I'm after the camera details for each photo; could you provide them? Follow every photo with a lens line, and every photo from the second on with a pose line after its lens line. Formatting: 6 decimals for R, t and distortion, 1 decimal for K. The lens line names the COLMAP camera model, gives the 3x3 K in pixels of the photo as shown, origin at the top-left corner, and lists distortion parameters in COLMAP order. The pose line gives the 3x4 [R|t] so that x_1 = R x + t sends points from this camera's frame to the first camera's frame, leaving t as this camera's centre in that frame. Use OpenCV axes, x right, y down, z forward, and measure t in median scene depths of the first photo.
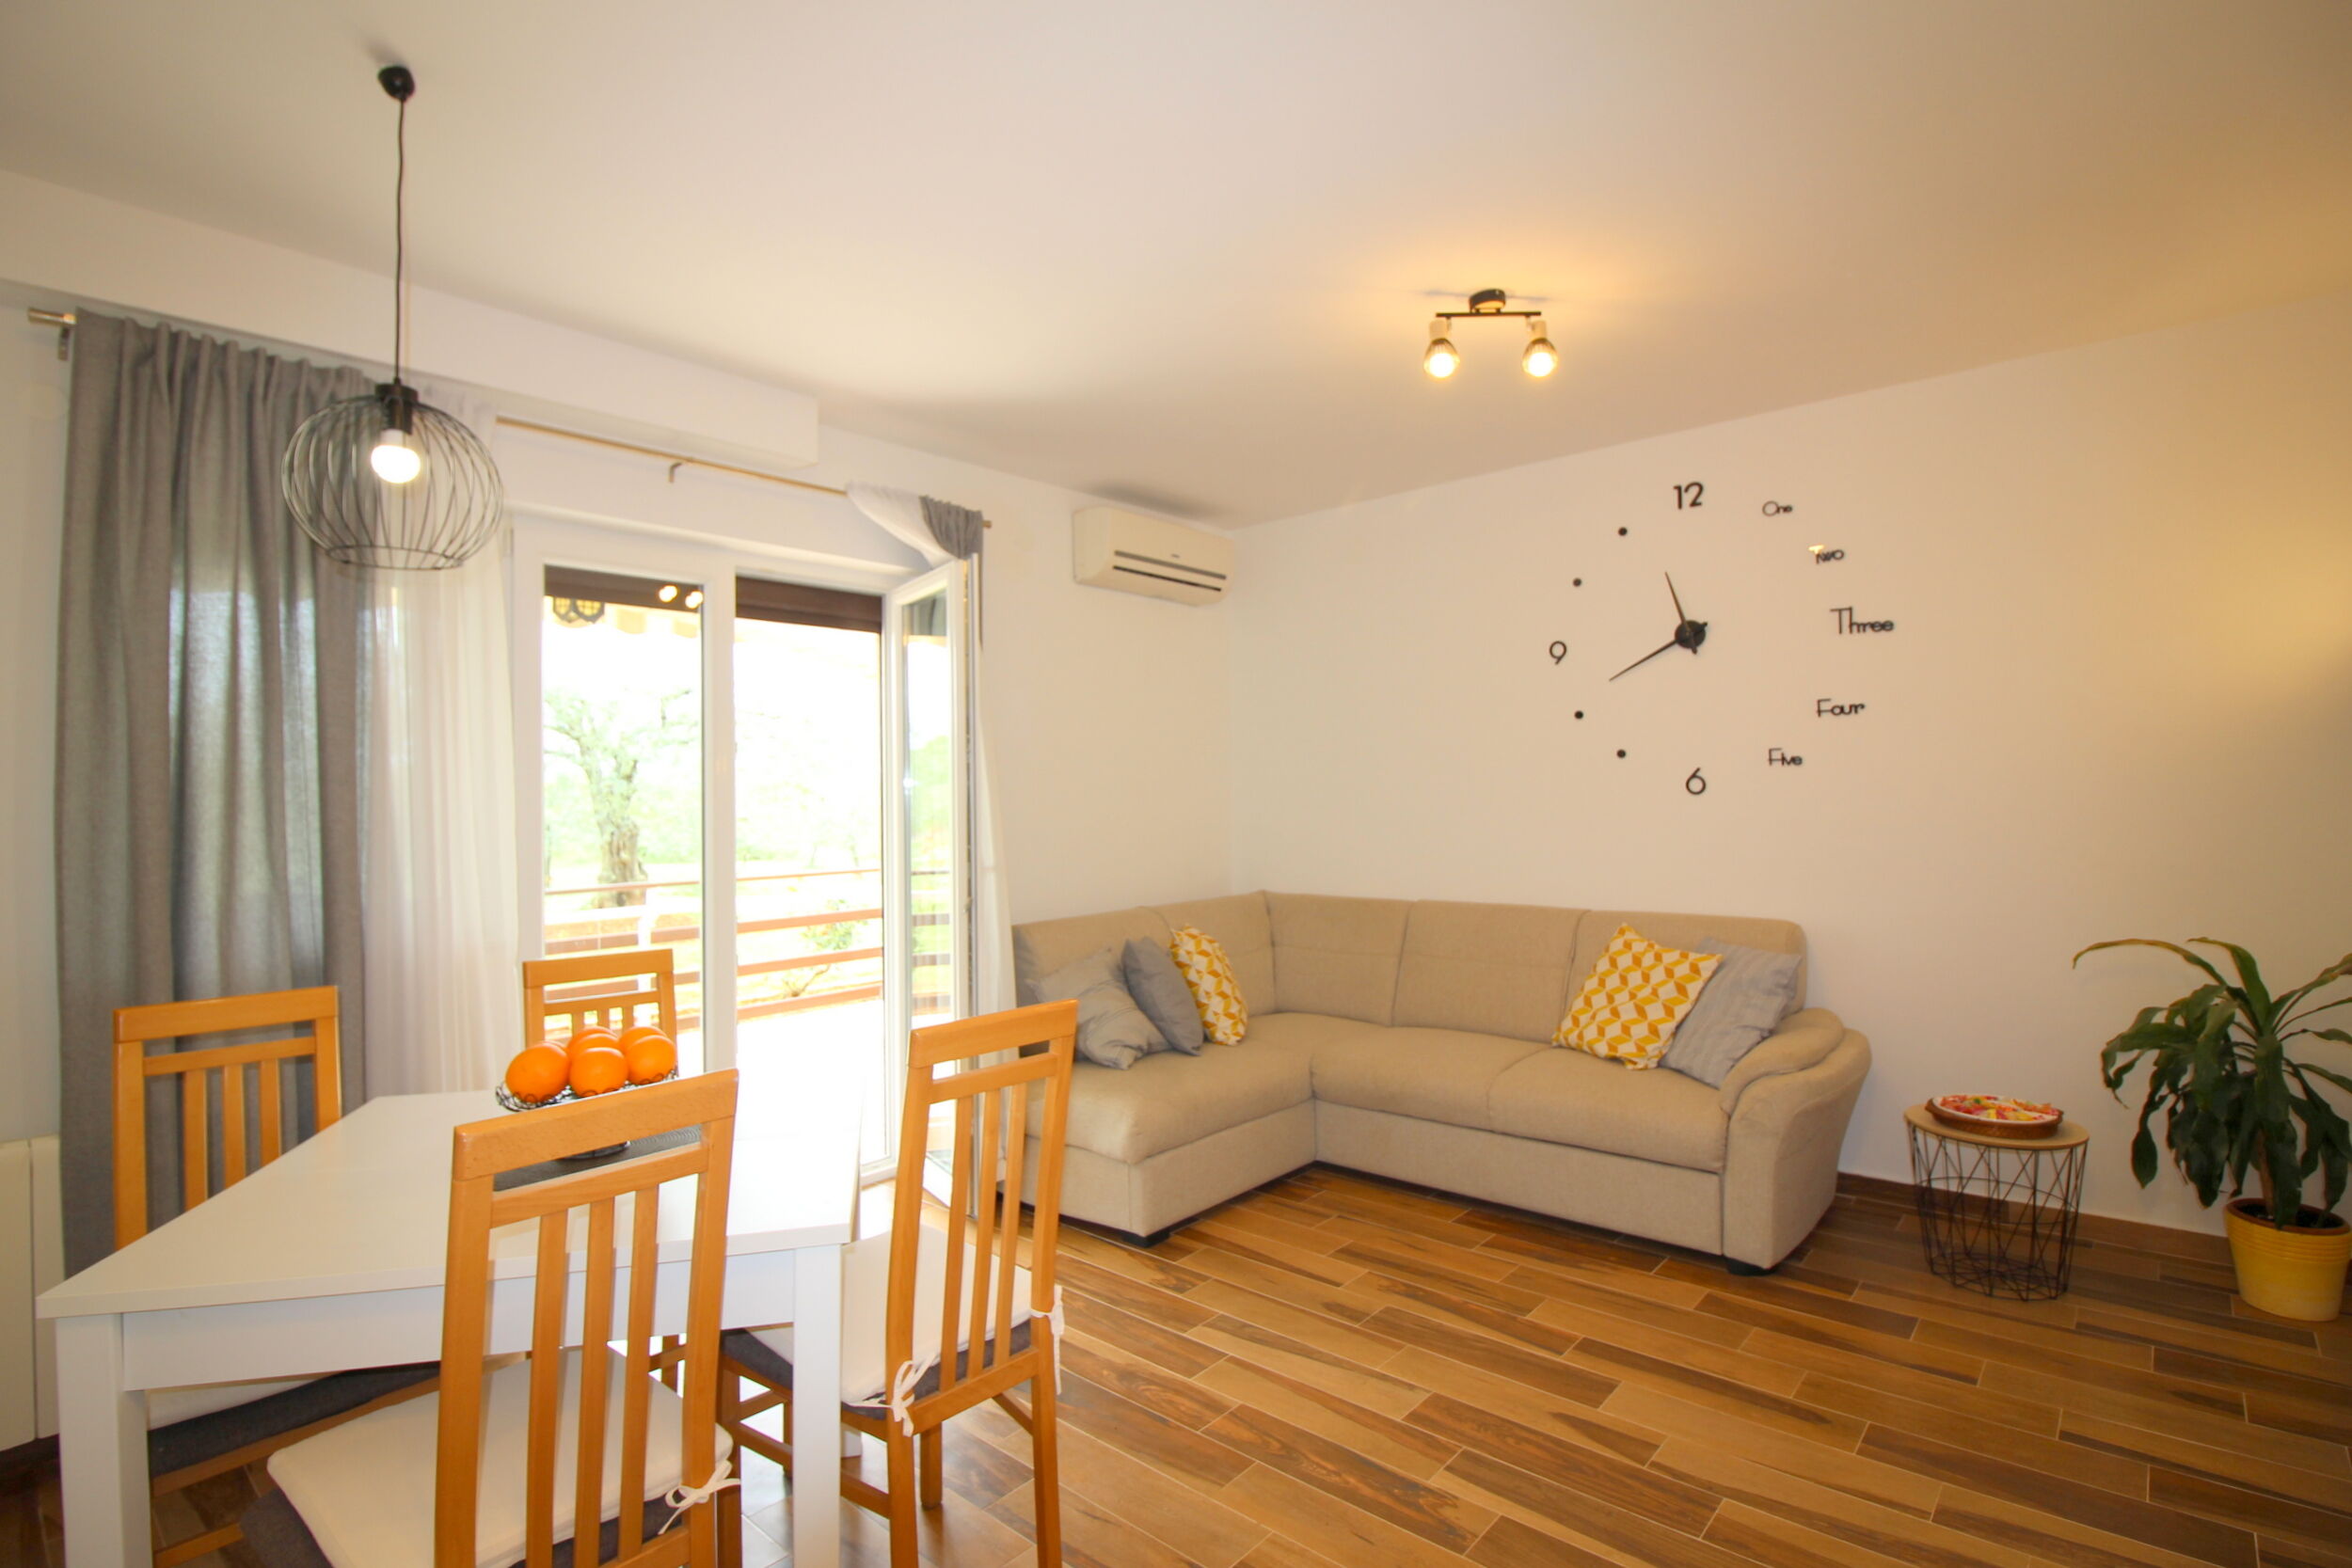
lens RADIAL K [[1117.5, 0, 1173.1], [0, 1117.5, 773.2], [0, 0, 1]] dist [-0.014090, -0.002406]
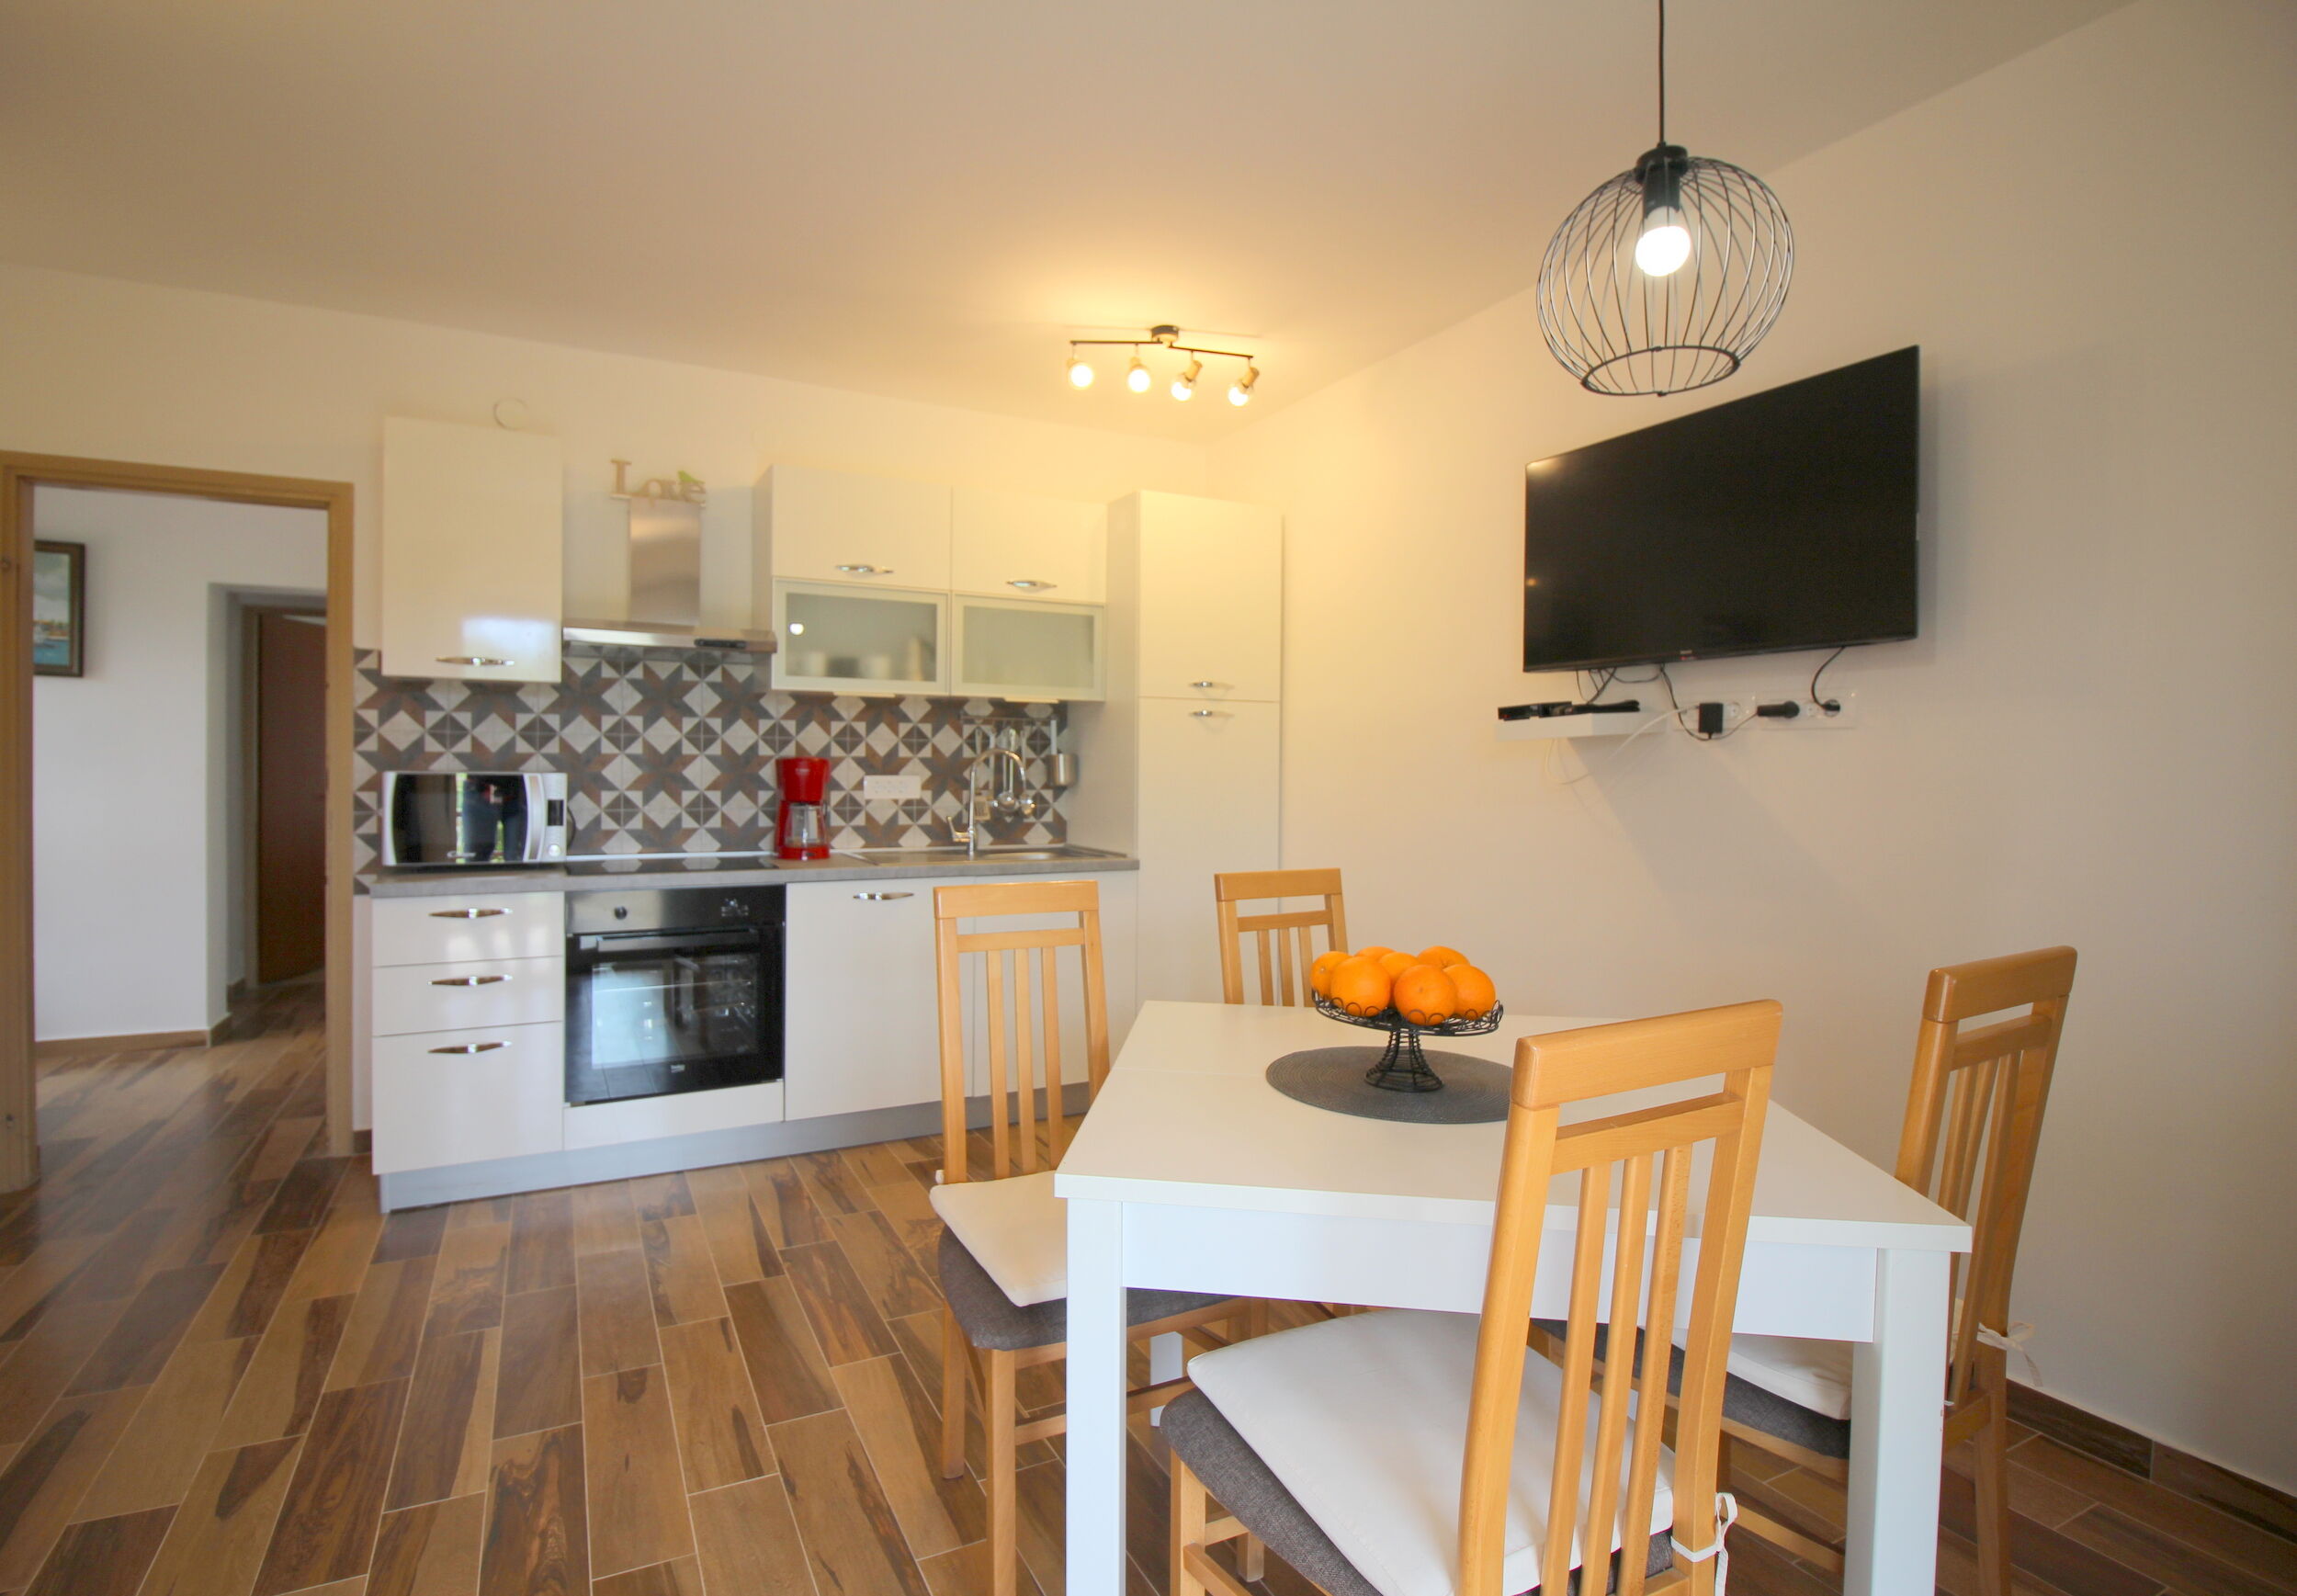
lens RADIAL K [[1129.4, 0, 1097.3], [0, 1129.4, 780.2], [0, 0, 1]] dist [-0.003340, -0.012099]
pose [[-0.923382, 0.004598, 0.383856, -0.325479], [0.000446, 0.999940, -0.010904, 0.056366], [-0.383883, -0.009897, -0.923329, 0.967794]]
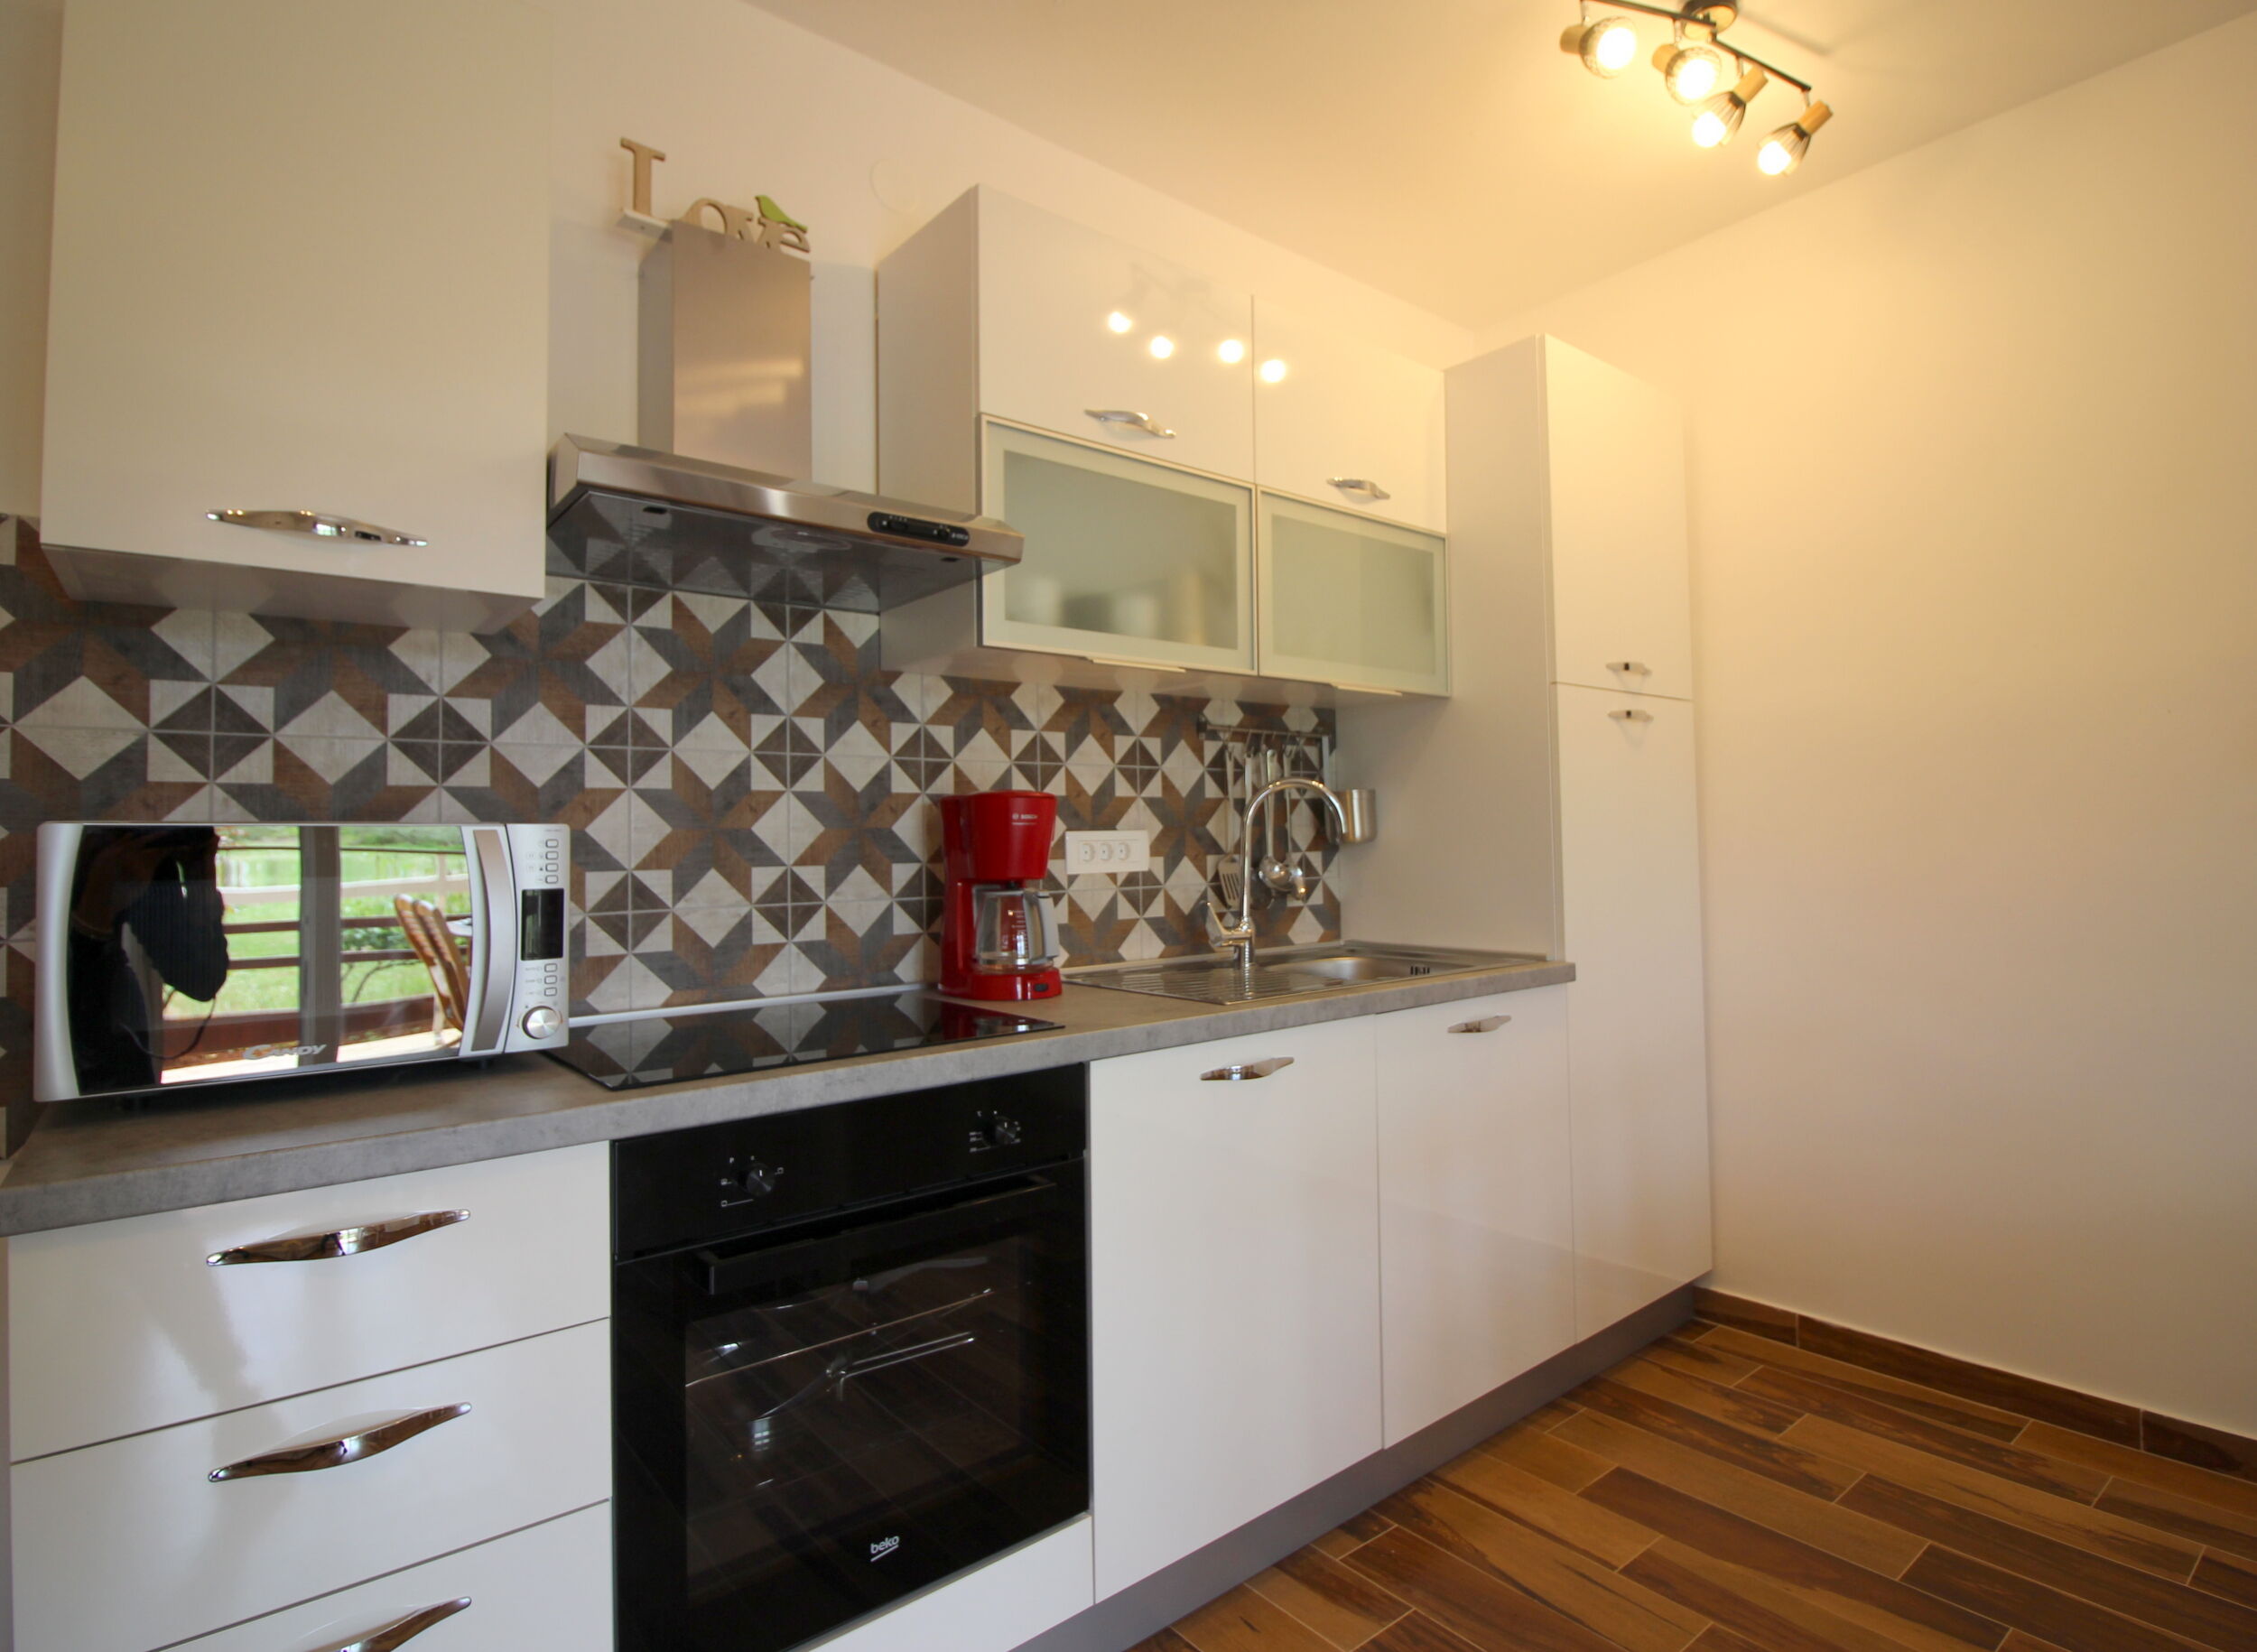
lens RADIAL K [[1153.7, 0, 1131.3], [0, 1153.7, 807.0], [0, 0, 1]] dist [-0.010681, -0.003337]
pose [[-0.984940, 0.042159, 0.167675, 0.186422], [0.033320, 0.997920, -0.055189, 0.061978], [-0.169653, -0.048771, -0.984296, 0.620107]]
